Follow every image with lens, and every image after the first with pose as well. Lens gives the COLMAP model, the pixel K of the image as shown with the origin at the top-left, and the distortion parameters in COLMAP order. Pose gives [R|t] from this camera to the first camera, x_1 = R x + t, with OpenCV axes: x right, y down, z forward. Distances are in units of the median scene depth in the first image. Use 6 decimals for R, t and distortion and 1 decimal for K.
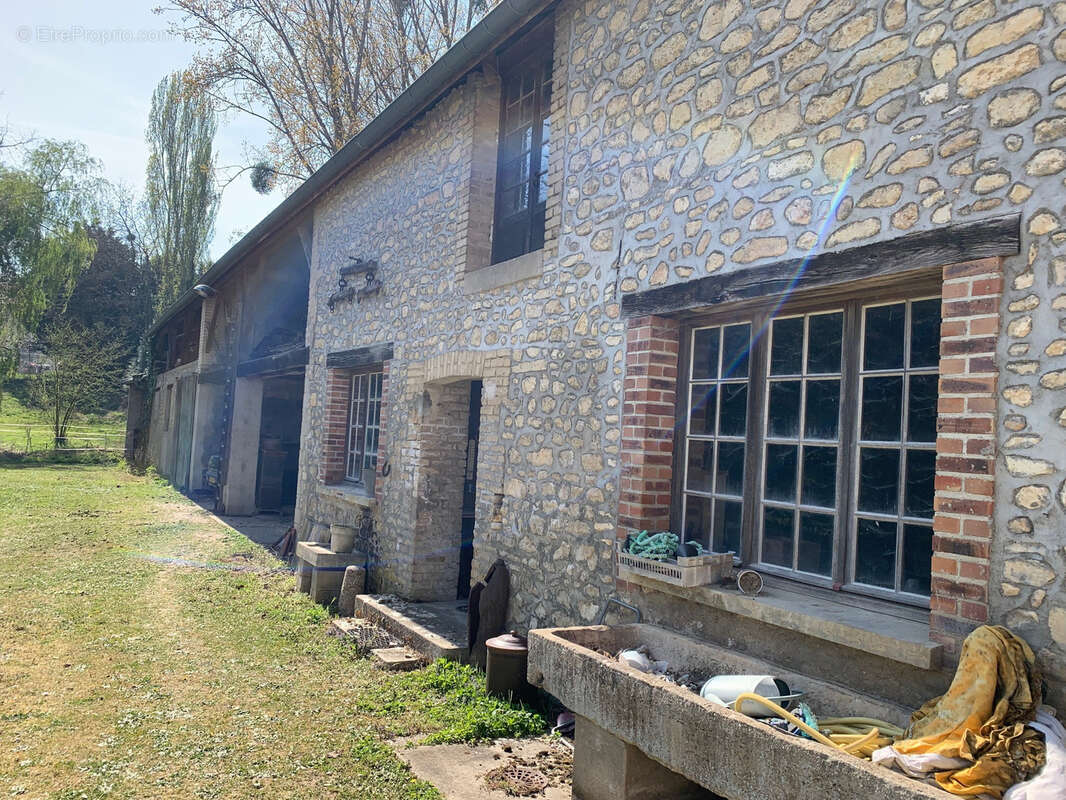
lens RADIAL K [[776.6, 0, 542.7], [0, 776.6, 419.3], [0, 0, 1]] dist [0.011396, -0.017401]
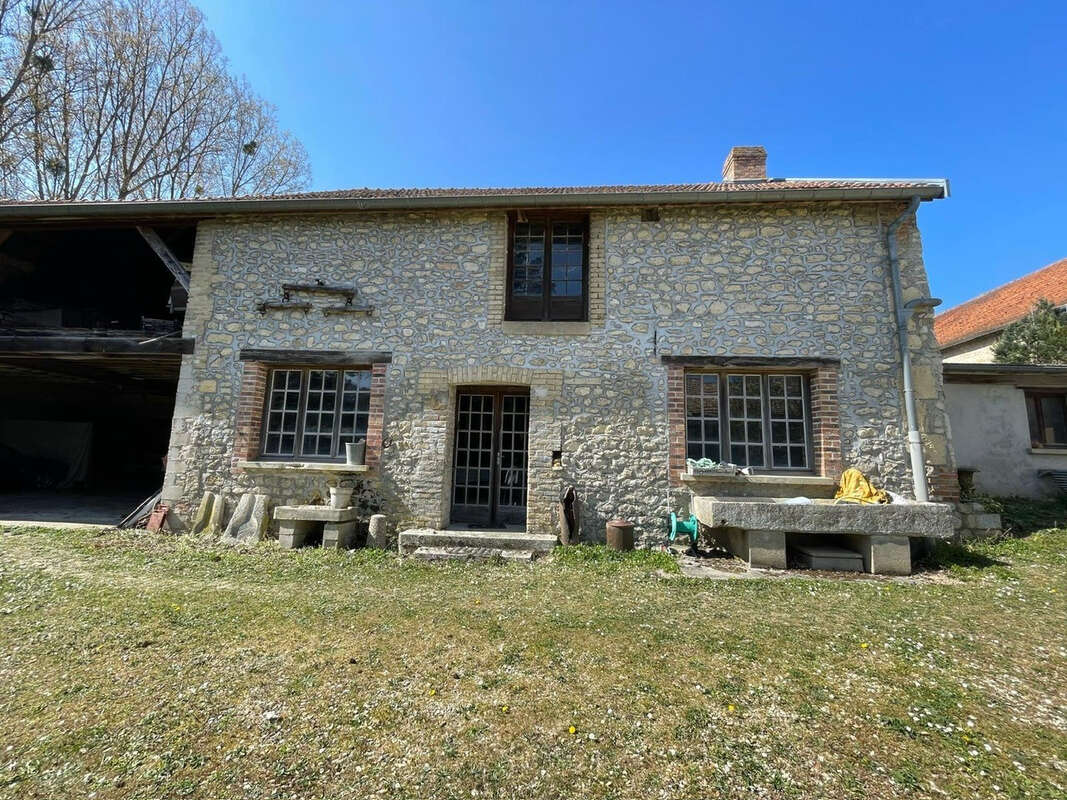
lens RADIAL K [[442.7, 0, 527.1], [0, 442.7, 386.1], [0, 0, 1]] dist [0.000053, 0.001010]
pose [[0.602012, 0.082954, 0.794166, -1.189781], [-0.018084, 0.995750, -0.090302, 0.054755], [-0.798282, 0.040001, 0.600954, 0.559905]]
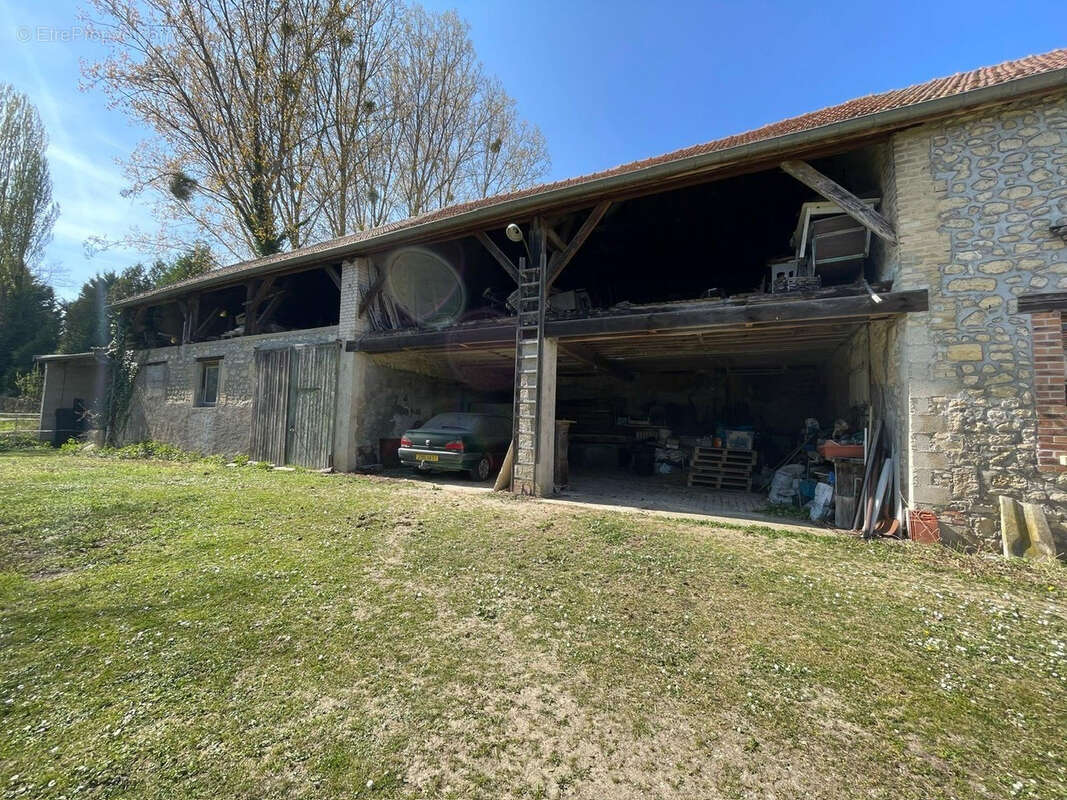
lens RADIAL K [[442.7, 0, 535.9], [0, 442.7, 388.7], [0, 0, 1]] dist [0.000053, 0.001010]
pose [[0.855955, 0.008866, 0.516974, -2.092949], [0.006903, 0.999568, -0.028571, 0.054184], [-0.517004, 0.028024, 0.855524, 1.892123]]
